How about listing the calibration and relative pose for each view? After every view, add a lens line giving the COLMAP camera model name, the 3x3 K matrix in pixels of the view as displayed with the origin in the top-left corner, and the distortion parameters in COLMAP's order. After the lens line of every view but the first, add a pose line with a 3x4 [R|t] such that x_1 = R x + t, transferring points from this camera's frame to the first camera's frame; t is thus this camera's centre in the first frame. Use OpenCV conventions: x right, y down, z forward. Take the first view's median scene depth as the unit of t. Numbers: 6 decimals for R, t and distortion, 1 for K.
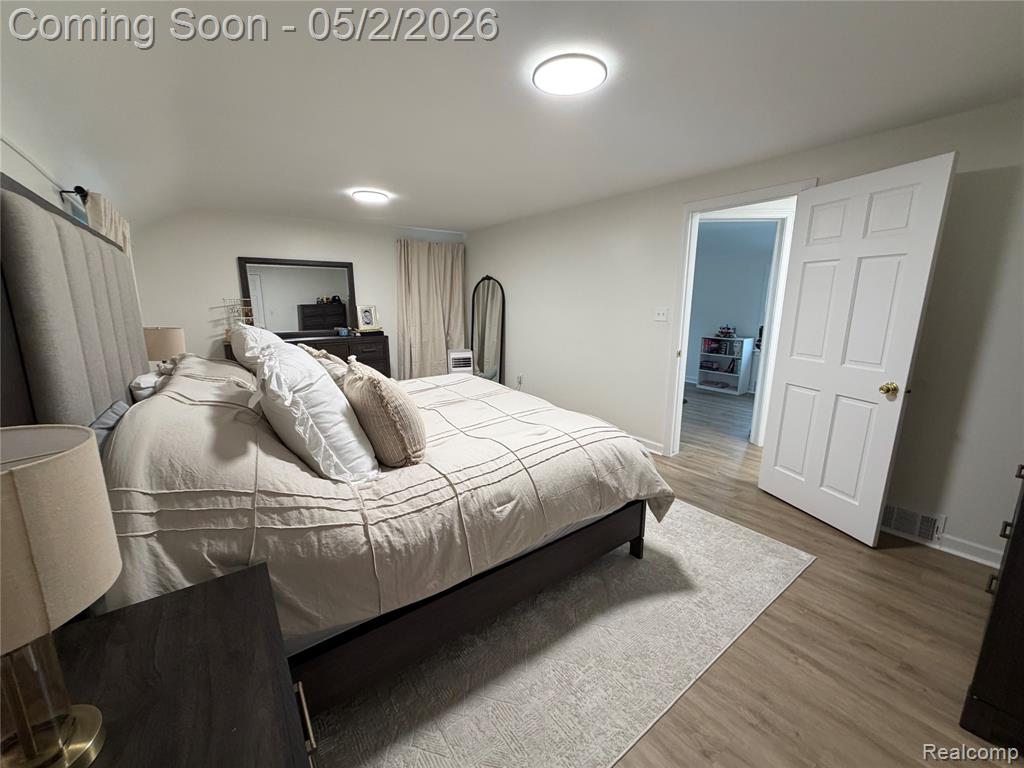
lens RADIAL K [[409.1, 0, 510.1], [0, 409.1, 377.3], [0, 0, 1]] dist [-0.002550, -0.000193]
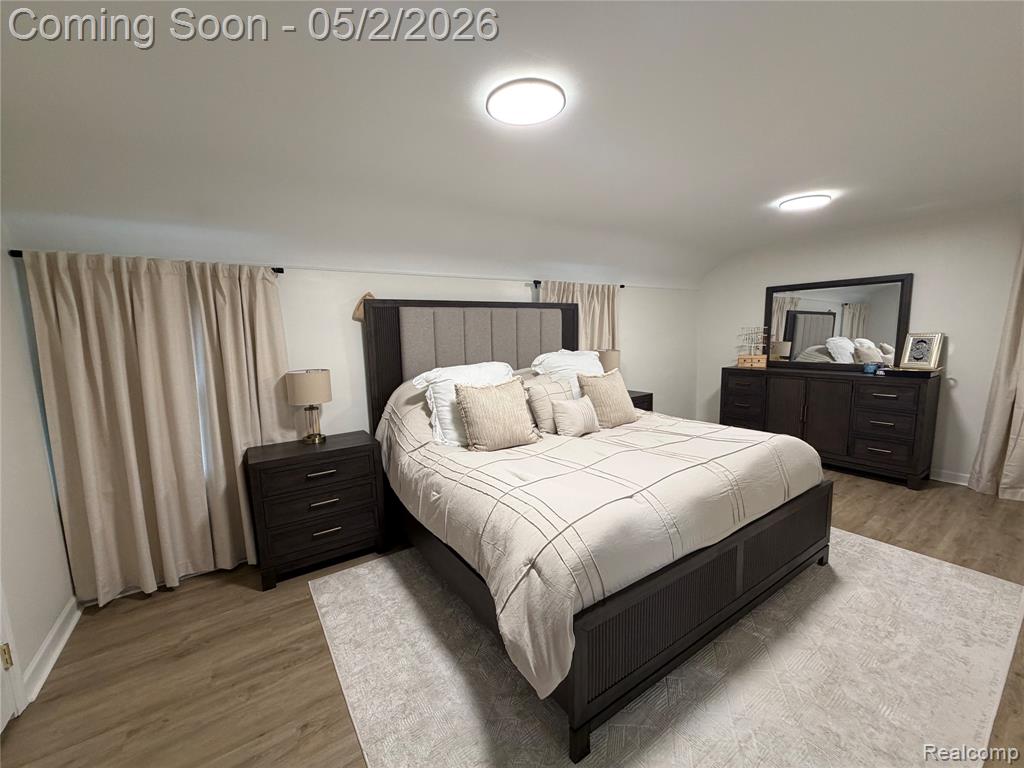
lens RADIAL K [[409.1, 0, 503.2], [0, 409.1, 389.8], [0, 0, 1]] dist [-0.002550, -0.000193]
pose [[-0.048927, 0.140794, -0.988829, 1.299878], [-0.164049, 0.975437, 0.147004, -0.255012], [0.985238, 0.169409, -0.024628, 1.256489]]
